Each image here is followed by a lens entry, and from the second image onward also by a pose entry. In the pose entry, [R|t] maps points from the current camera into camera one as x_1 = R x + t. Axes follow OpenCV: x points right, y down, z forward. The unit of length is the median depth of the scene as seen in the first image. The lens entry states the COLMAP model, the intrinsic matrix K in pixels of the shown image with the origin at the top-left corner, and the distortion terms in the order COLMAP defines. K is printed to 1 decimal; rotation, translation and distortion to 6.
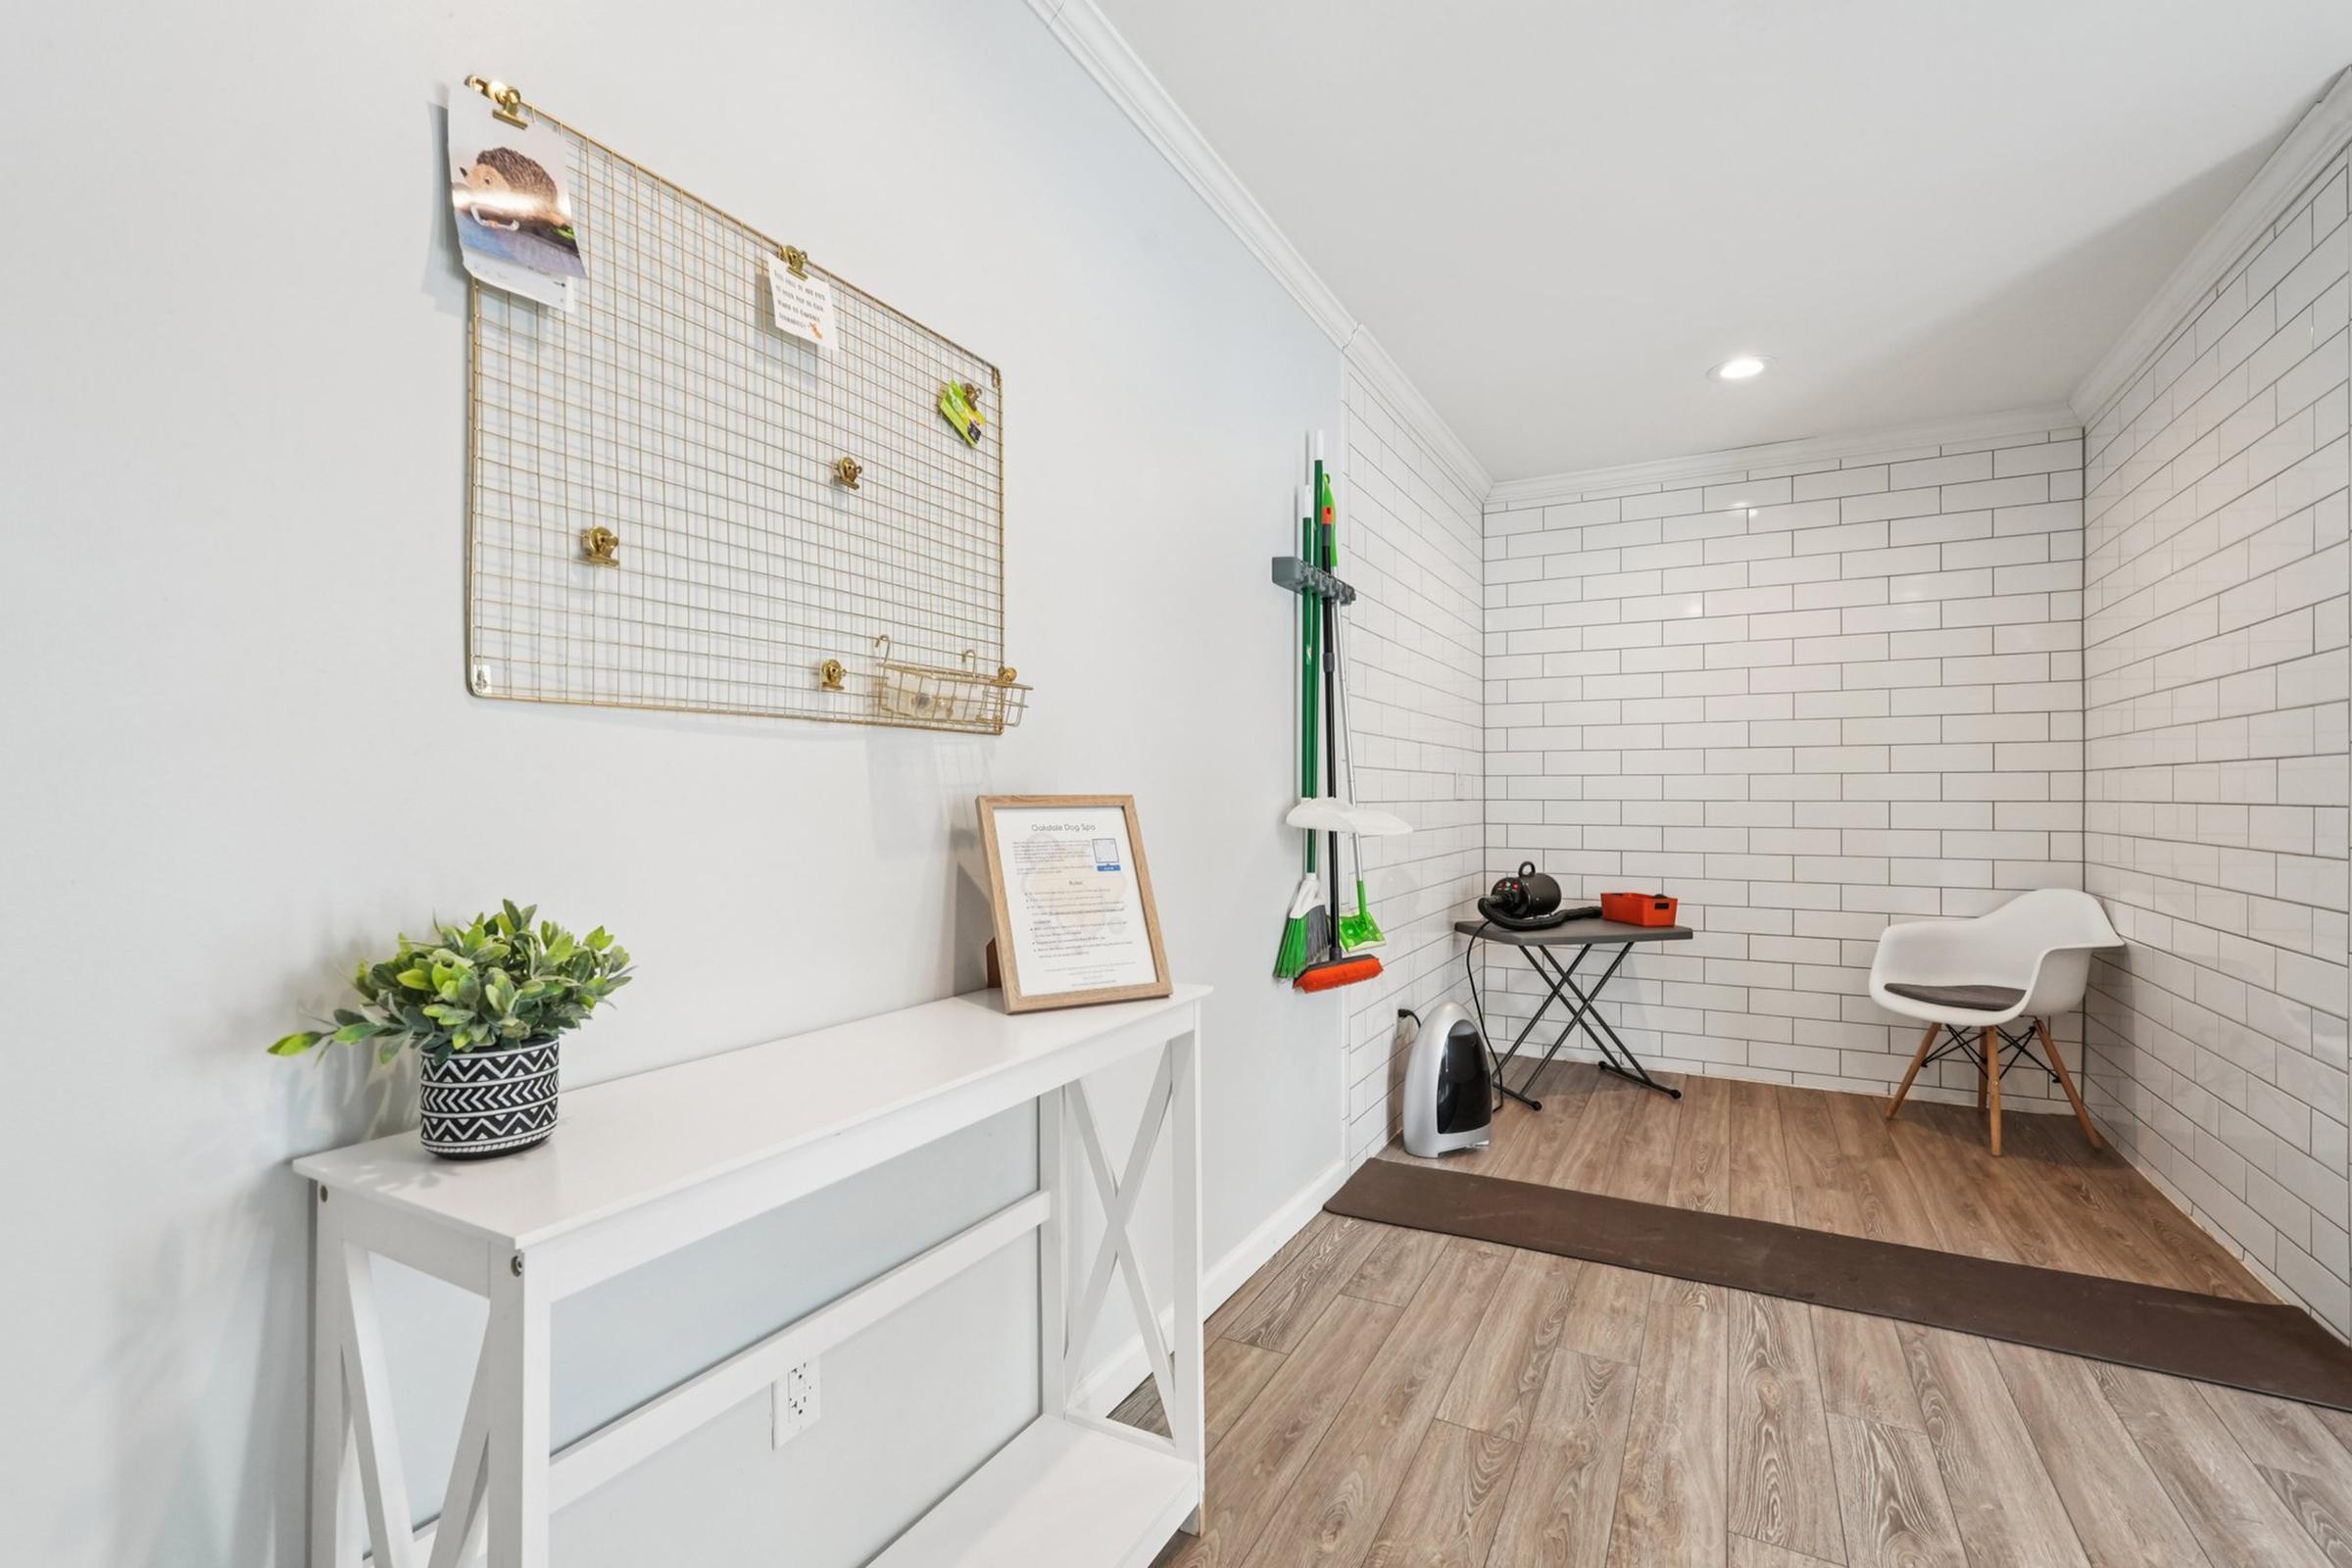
lens RADIAL K [[1054.1, 0, 1169.4], [0, 1054.1, 785.1], [0, 0, 1]] dist [-0.012889, 0.006844]
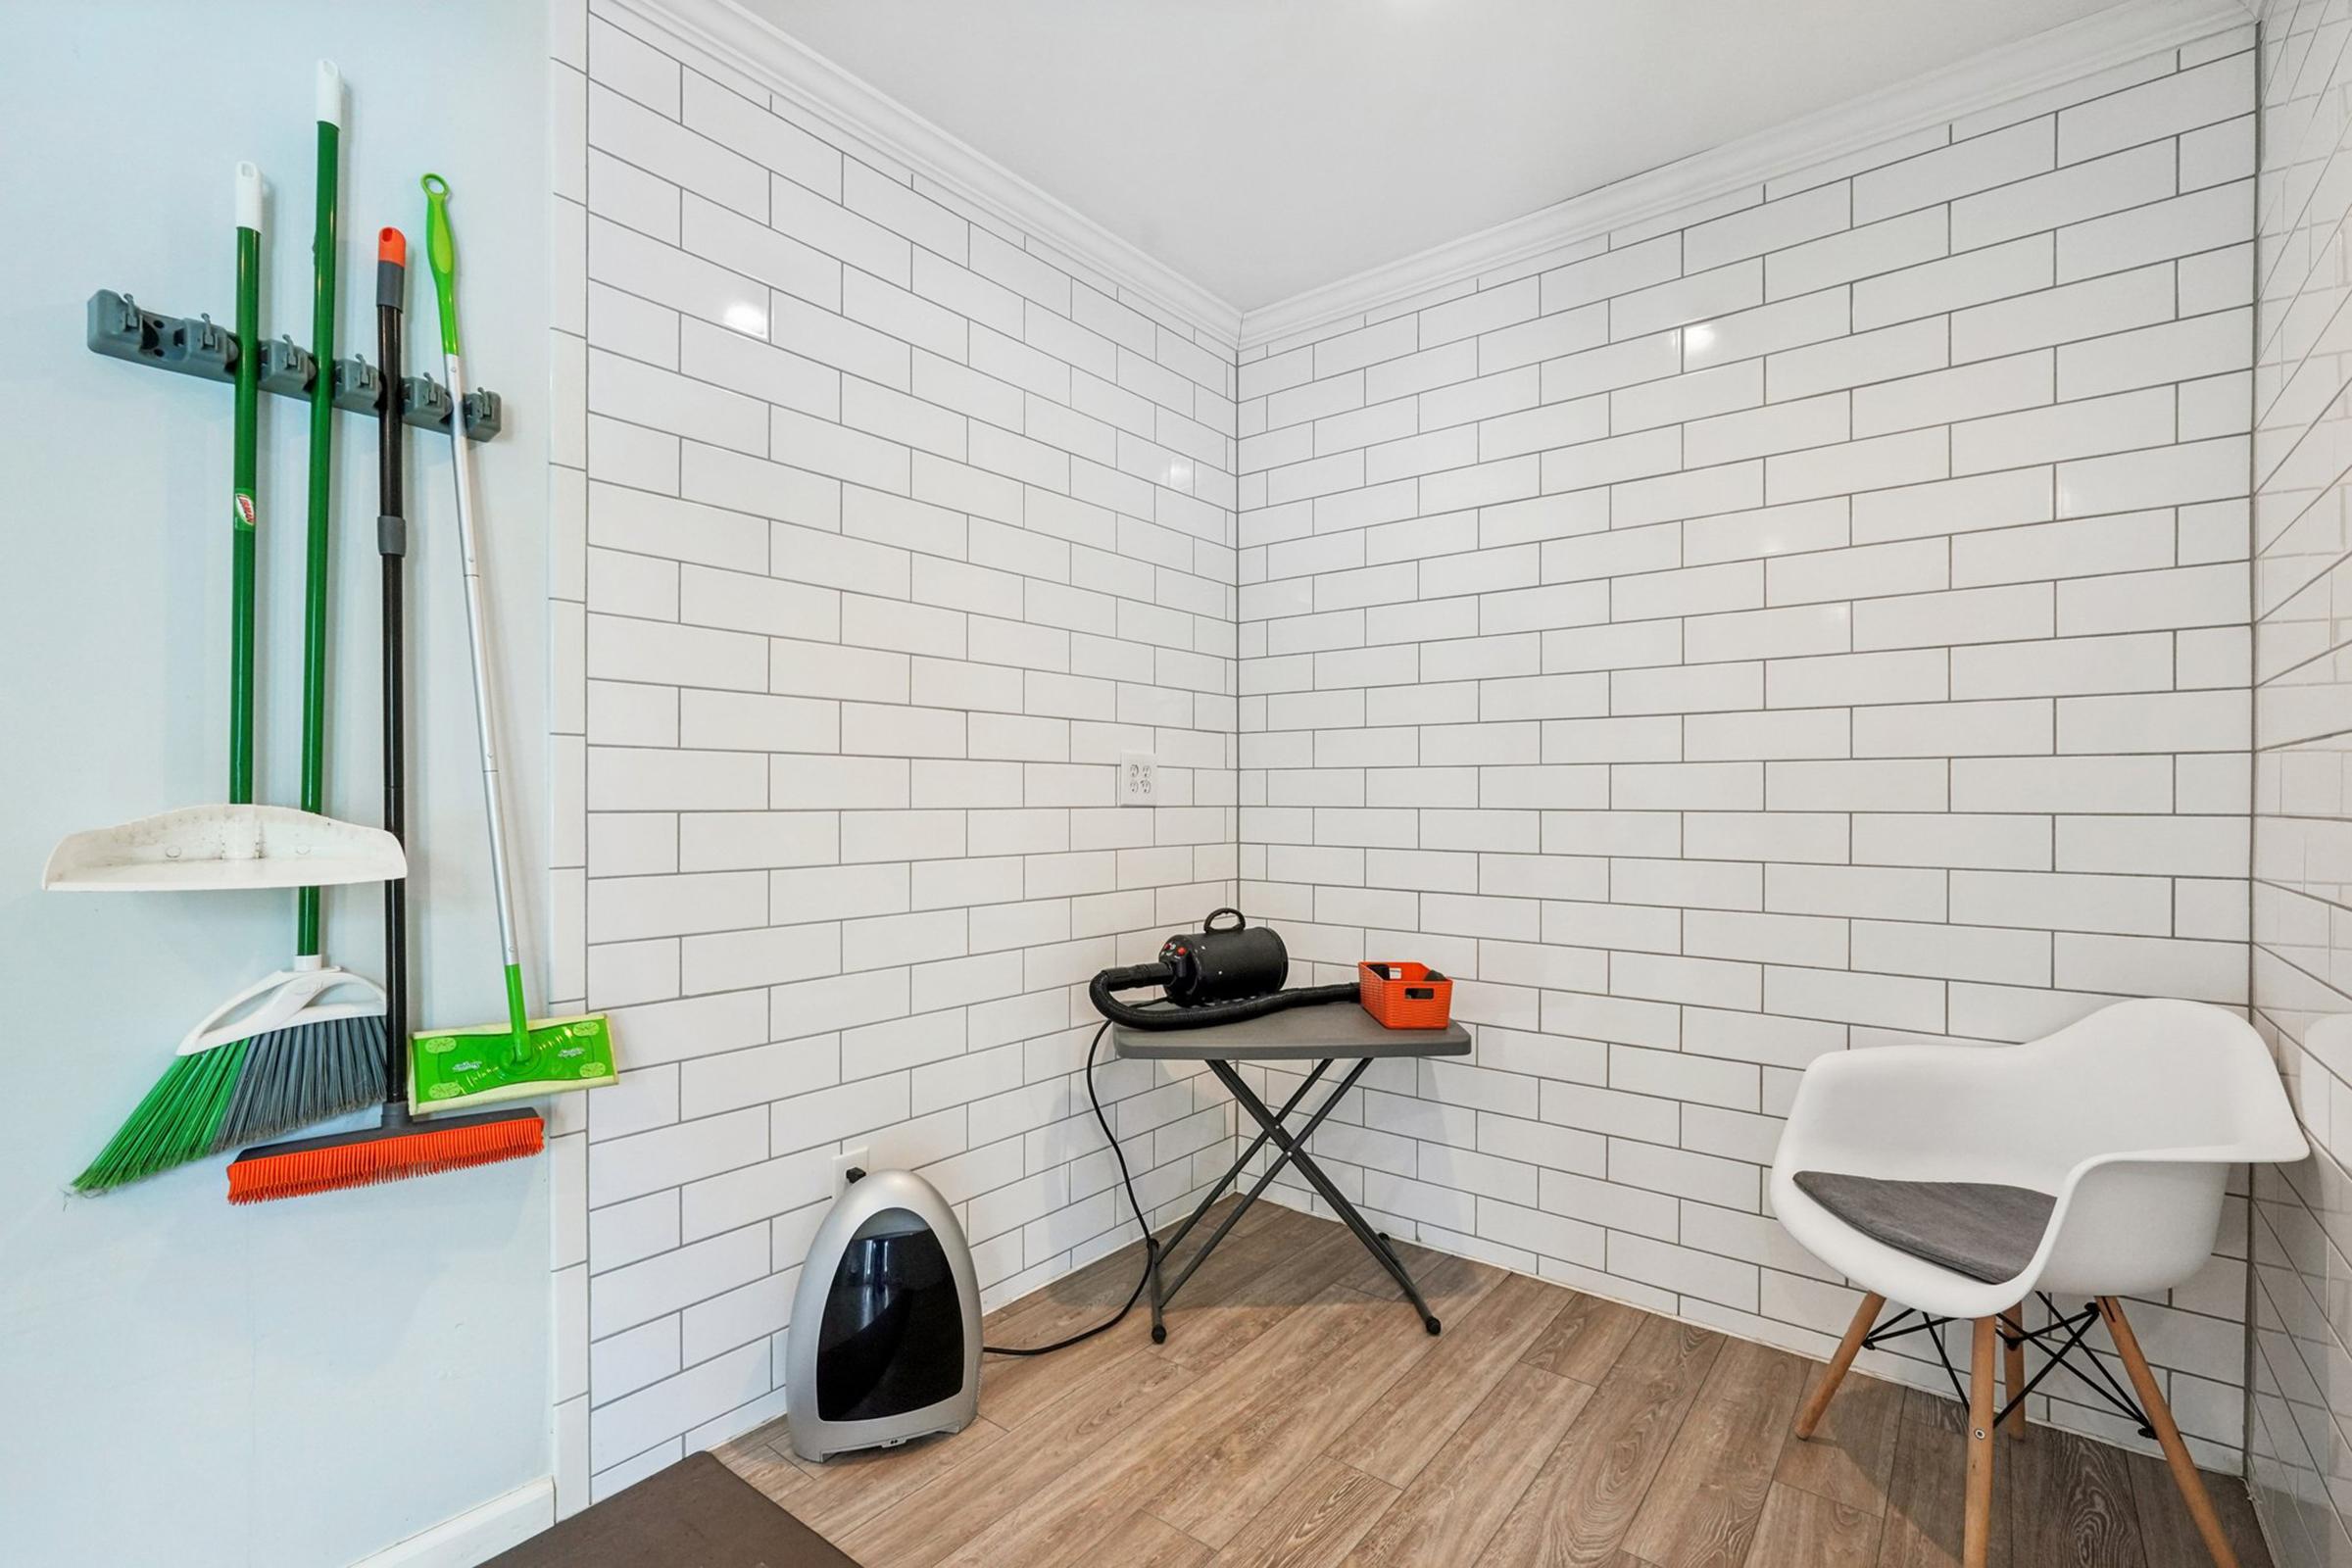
lens RADIAL K [[1054.1, 0, 1177.9], [0, 1054.1, 791.2], [0, 0, 1]] dist [-0.012889, 0.006844]
pose [[0.983822, 0.000850, -0.179146, 0.466458], [-0.000169, 0.999993, 0.003820, 0.002774], [0.179148, -0.003728, 0.983815, 0.434816]]
